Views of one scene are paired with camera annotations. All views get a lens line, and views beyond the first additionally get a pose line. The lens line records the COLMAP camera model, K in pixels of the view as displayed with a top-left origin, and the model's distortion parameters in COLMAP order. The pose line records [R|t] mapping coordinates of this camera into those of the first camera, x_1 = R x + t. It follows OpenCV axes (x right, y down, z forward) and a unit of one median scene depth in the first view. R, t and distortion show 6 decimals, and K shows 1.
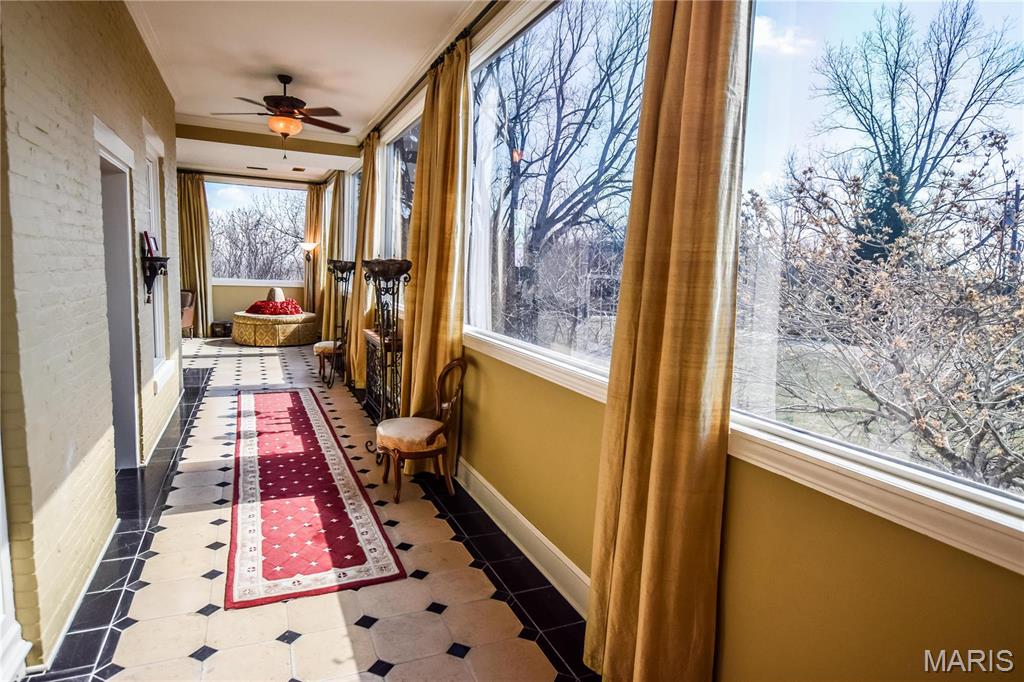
lens RADIAL K [[577.1, 0, 505.2], [0, 577.1, 344.6], [0, 0, 1]] dist [-0.017061, -0.002238]
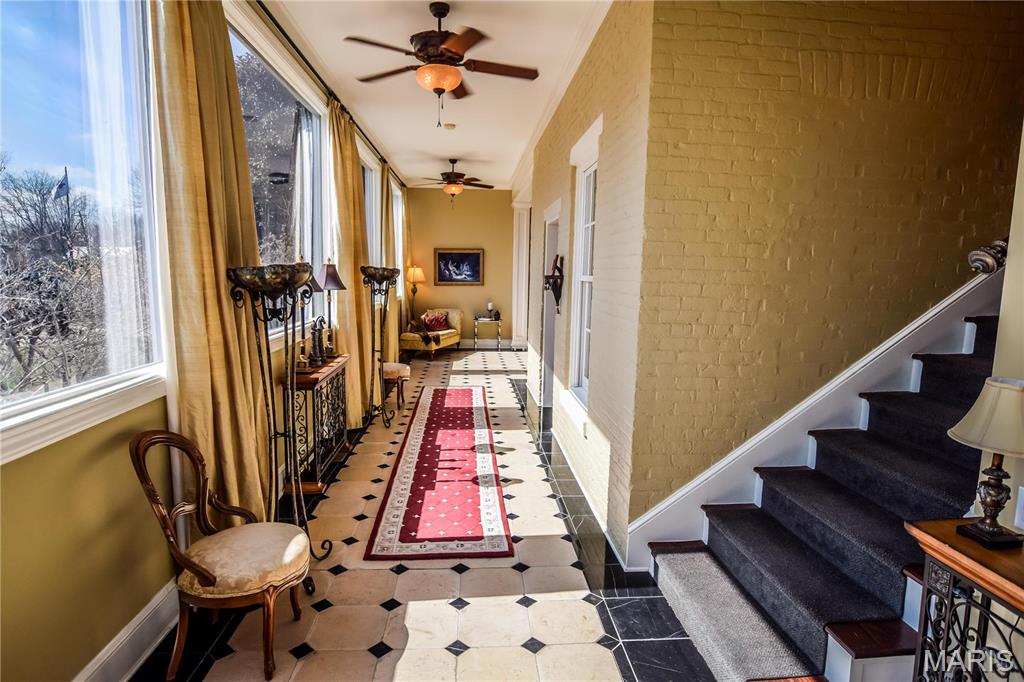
lens RADIAL K [[577.1, 0, 514.5], [0, 577.1, 344.9], [0, 0, 1]] dist [-0.017061, -0.002238]
pose [[-0.944012, -0.096070, 0.315615, -0.781770], [-0.011990, 0.966022, 0.258183, -0.270884], [-0.329694, 0.239943, -0.913088, 1.818781]]
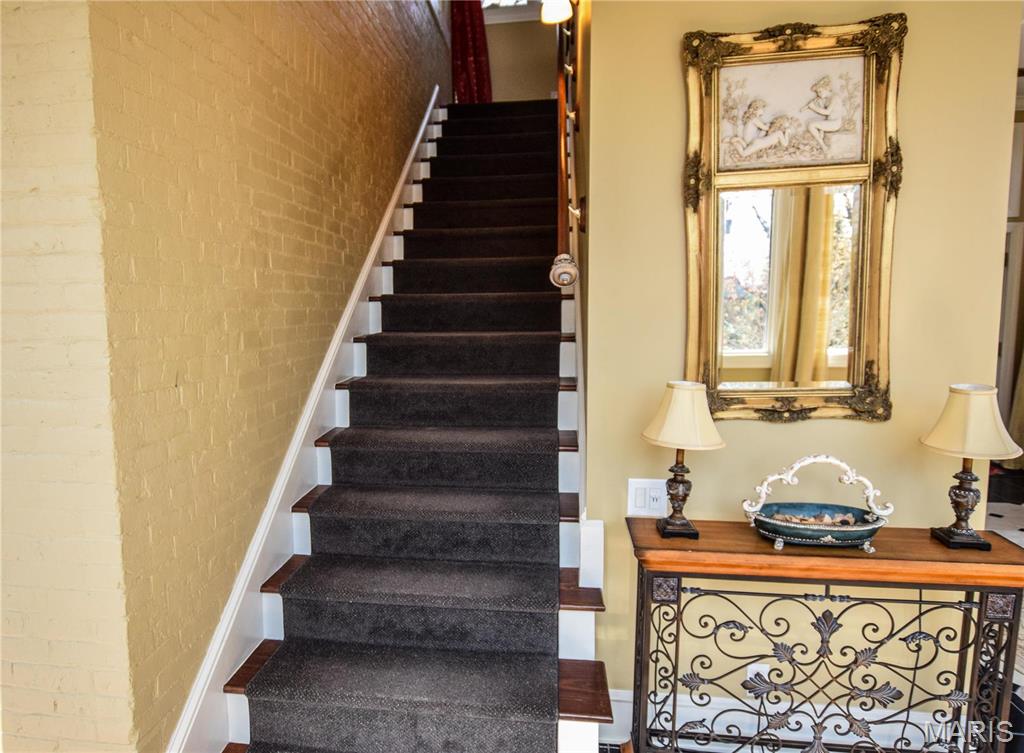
lens RADIAL K [[646.8, 0, 512.1], [0, 646.8, 378.8], [0, 0, 1]] dist [0.002657, 0.001874]
pose [[-0.537150, 0.064029, -0.841053, -0.457029], [-0.122304, 0.980665, 0.152769, -0.201834], [0.834572, 0.184924, -0.518934, 1.439901]]
